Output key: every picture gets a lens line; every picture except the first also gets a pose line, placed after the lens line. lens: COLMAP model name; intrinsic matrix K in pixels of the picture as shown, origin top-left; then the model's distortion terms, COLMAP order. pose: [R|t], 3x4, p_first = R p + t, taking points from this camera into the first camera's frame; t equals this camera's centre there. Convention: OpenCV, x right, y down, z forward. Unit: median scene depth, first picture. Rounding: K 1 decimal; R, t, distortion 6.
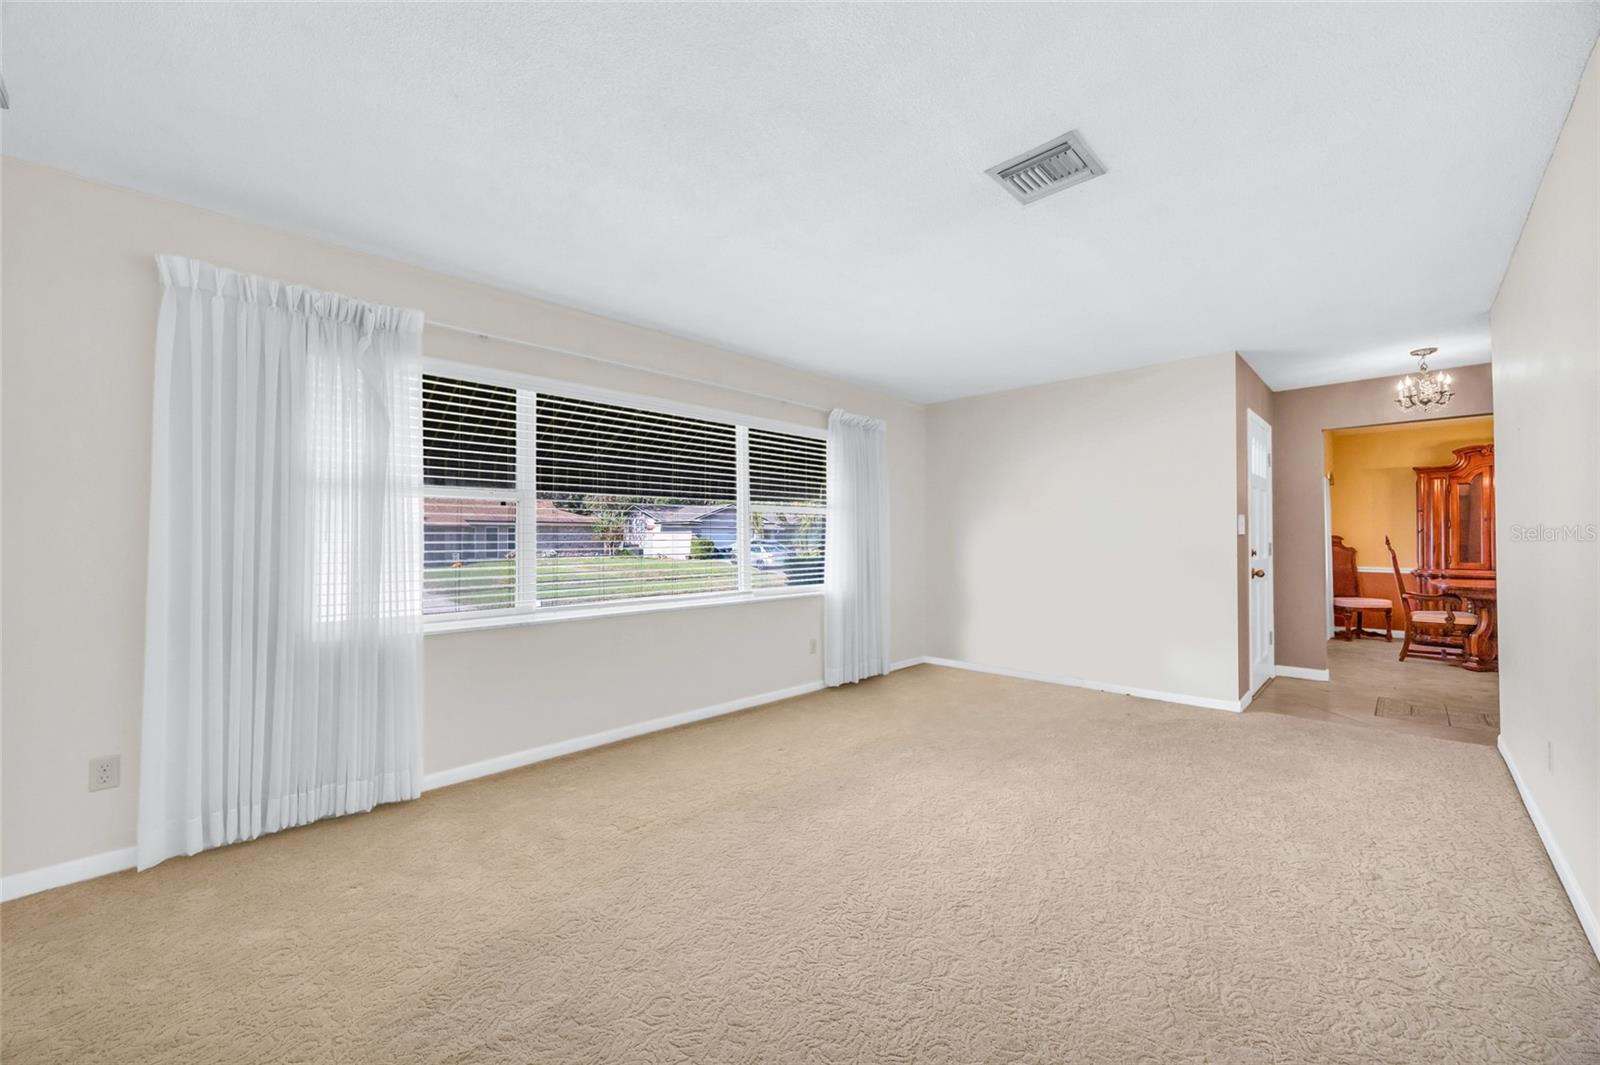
lens RADIAL K [[618.9, 0, 801.5], [0, 618.9, 536.0], [0, 0, 1]] dist [0.000132, 0.000075]
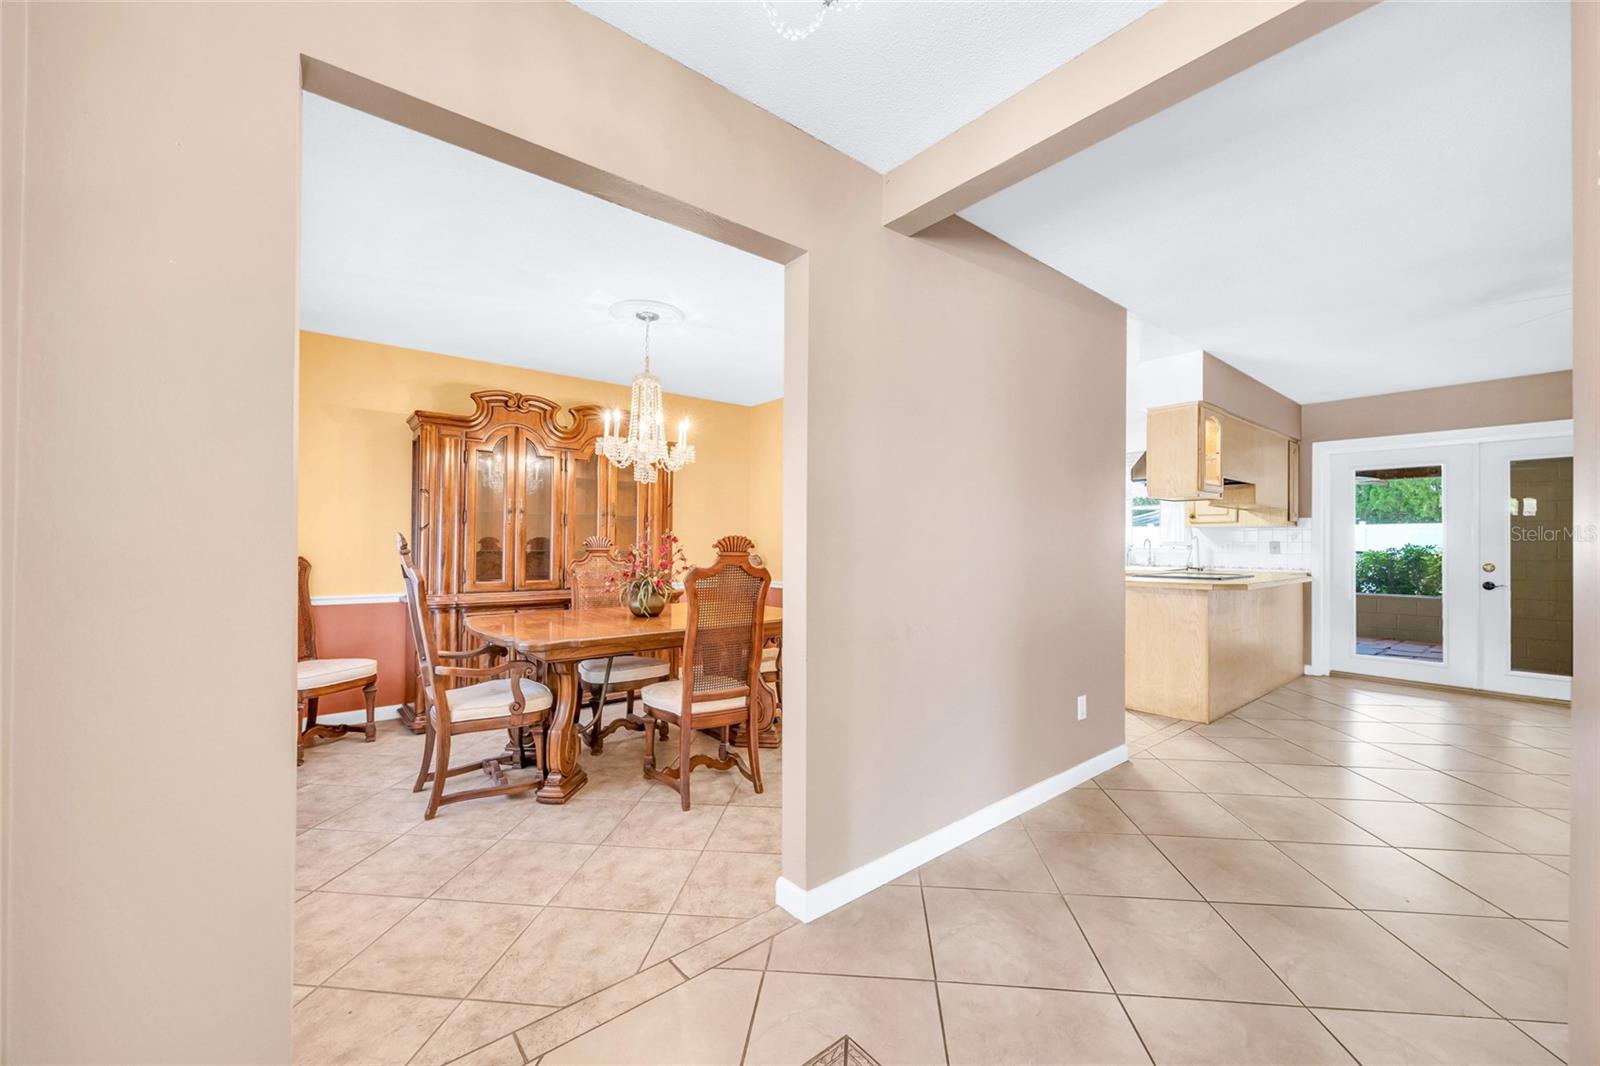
lens RADIAL K [[618.9, 0, 801.5], [0, 618.9, 536.5], [0, 0, 1]] dist [0.000132, 0.000075]
pose [[0.114166, 0.015236, 0.993345, 0.475829], [-0.013080, 0.999819, -0.013832, 0.003584], [-0.993376, -0.011413, 0.114344, 0.586976]]
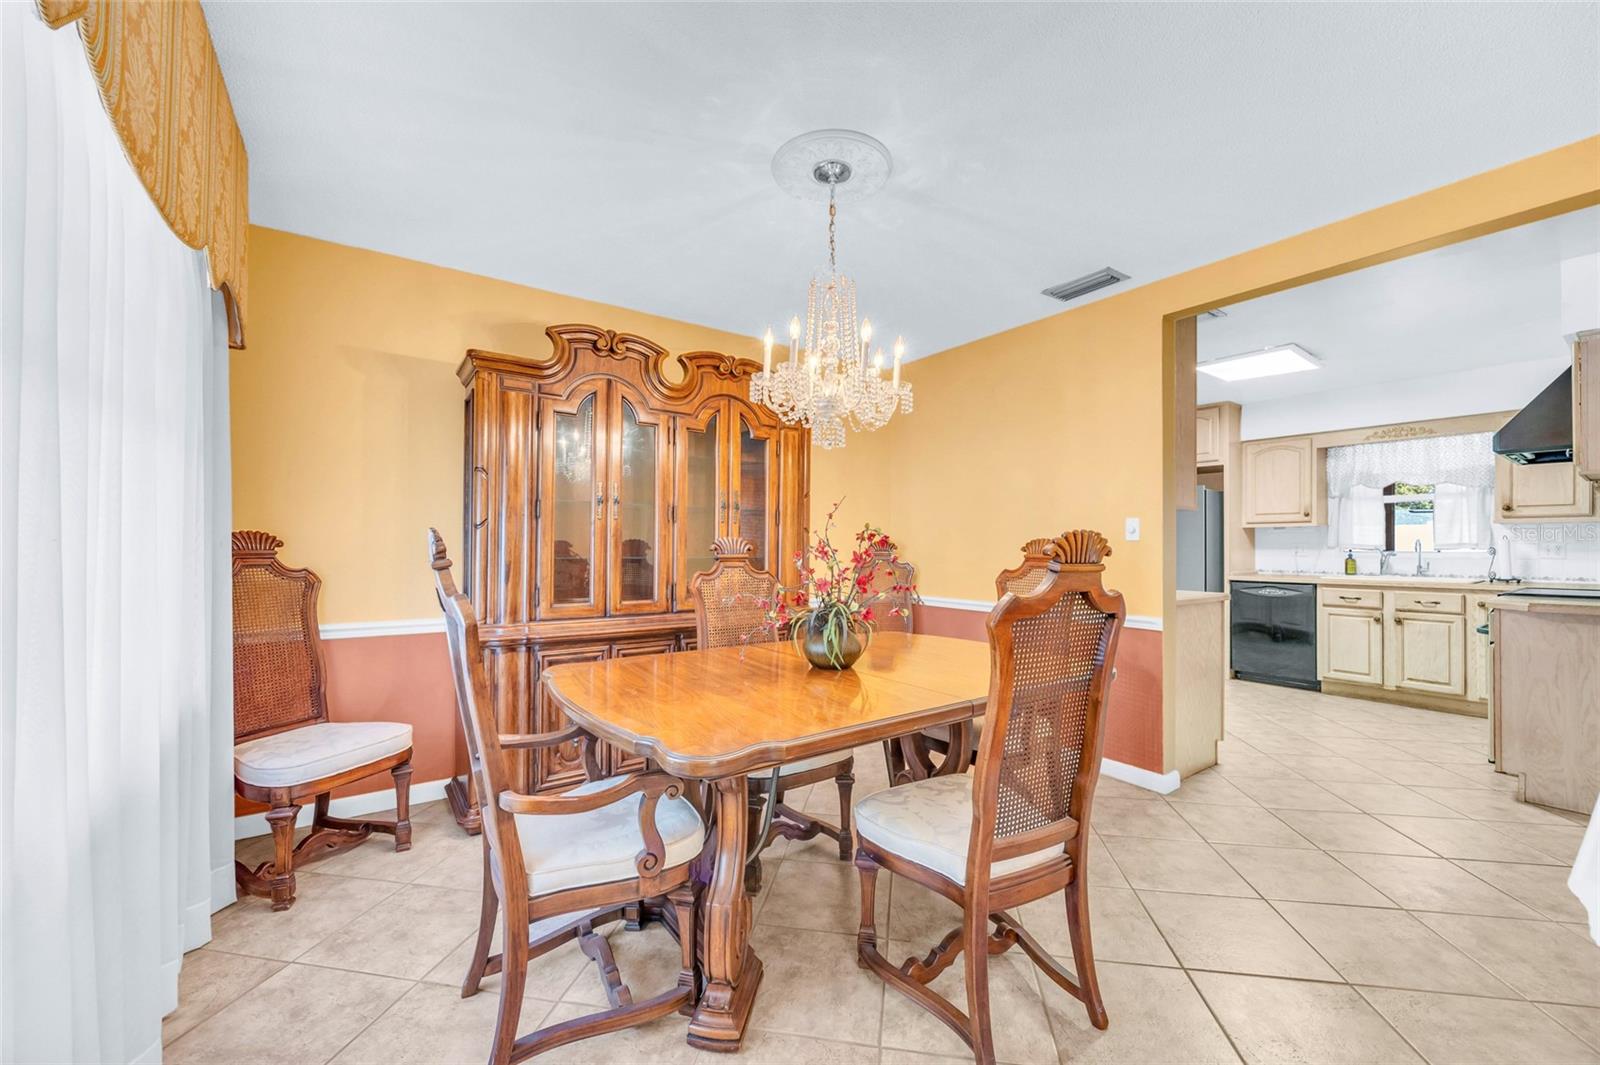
lens RADIAL K [[615.6, 0, 800.9], [0, 615.6, 541.2], [0, 0, 1]] dist [0.000721, 0.000020]
pose [[0.185579, 0.013768, 0.982533, 0.656874], [-0.010799, 0.999870, -0.011971, 0.004773], [-0.982570, -0.008389, 0.185703, 0.725847]]
